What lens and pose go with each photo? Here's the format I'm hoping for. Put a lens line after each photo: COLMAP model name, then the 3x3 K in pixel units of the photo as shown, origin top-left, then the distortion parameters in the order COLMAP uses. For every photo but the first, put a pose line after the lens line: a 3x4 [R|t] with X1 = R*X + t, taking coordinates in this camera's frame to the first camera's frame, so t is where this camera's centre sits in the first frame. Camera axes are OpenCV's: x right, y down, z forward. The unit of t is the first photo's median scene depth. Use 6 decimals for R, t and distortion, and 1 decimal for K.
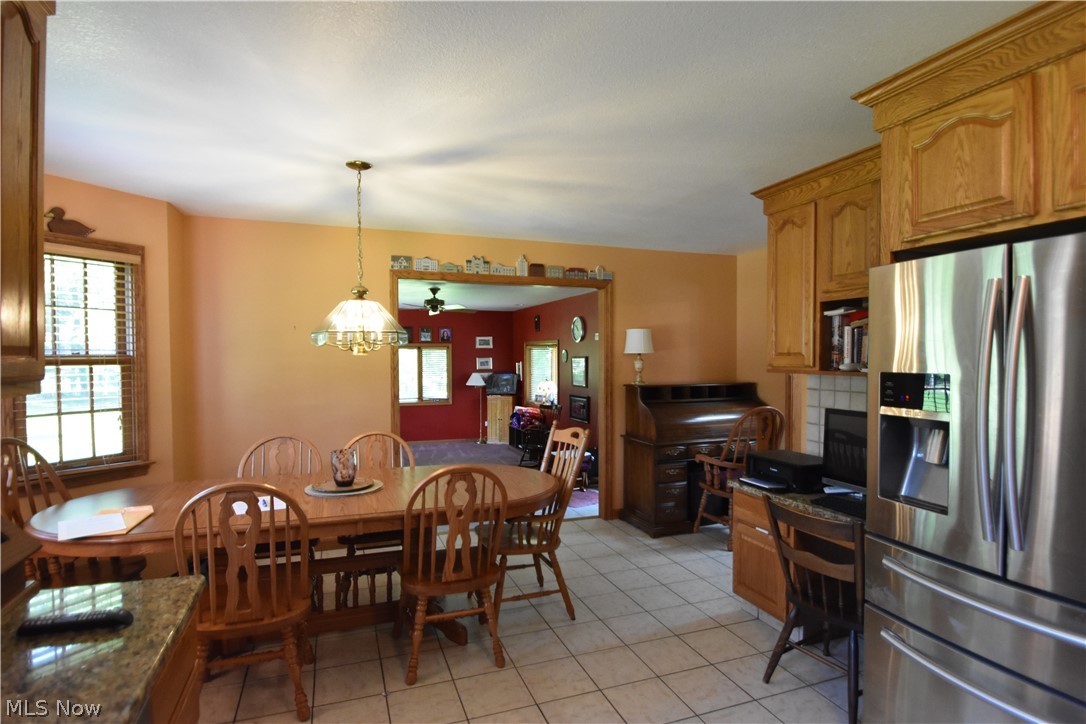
lens RADIAL K [[567.2, 0, 542.0], [0, 567.2, 369.1], [0, 0, 1]] dist [-0.001092, -0.001992]
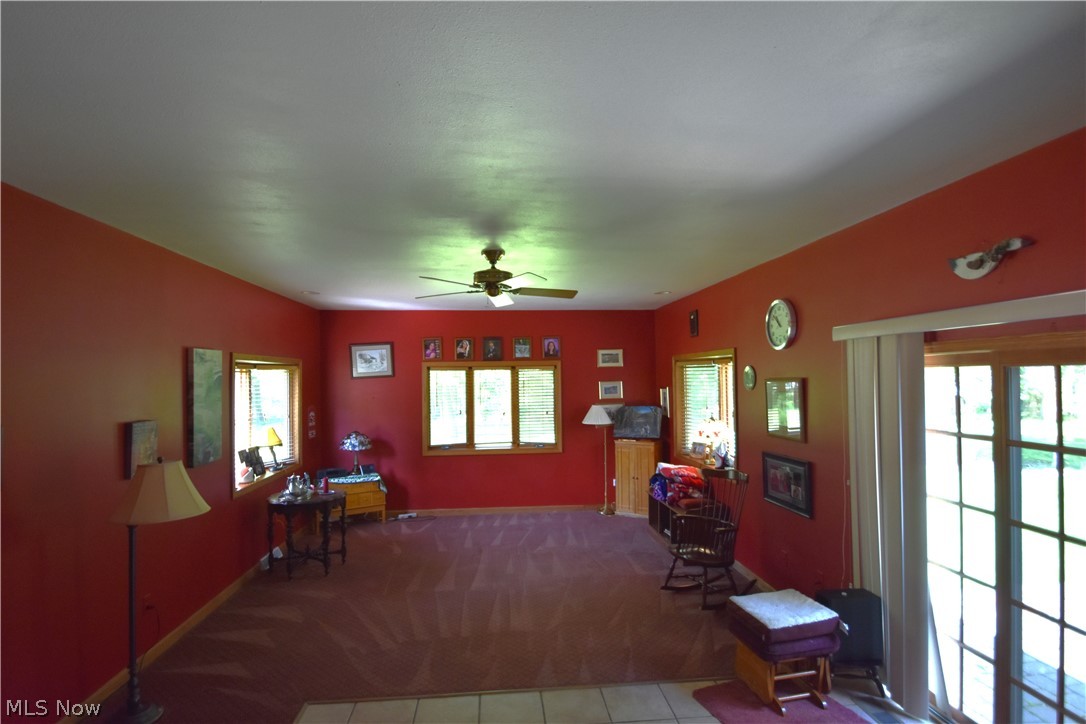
lens RADIAL K [[567.2, 0, 542.0], [0, 567.2, 369.1], [0, 0, 1]] dist [-0.001092, -0.001992]
pose [[0.965867, -0.013395, -0.258691, -0.008743], [0.003246, 0.999210, -0.039619, -0.008828], [0.259017, 0.037428, 0.965147, 0.357030]]
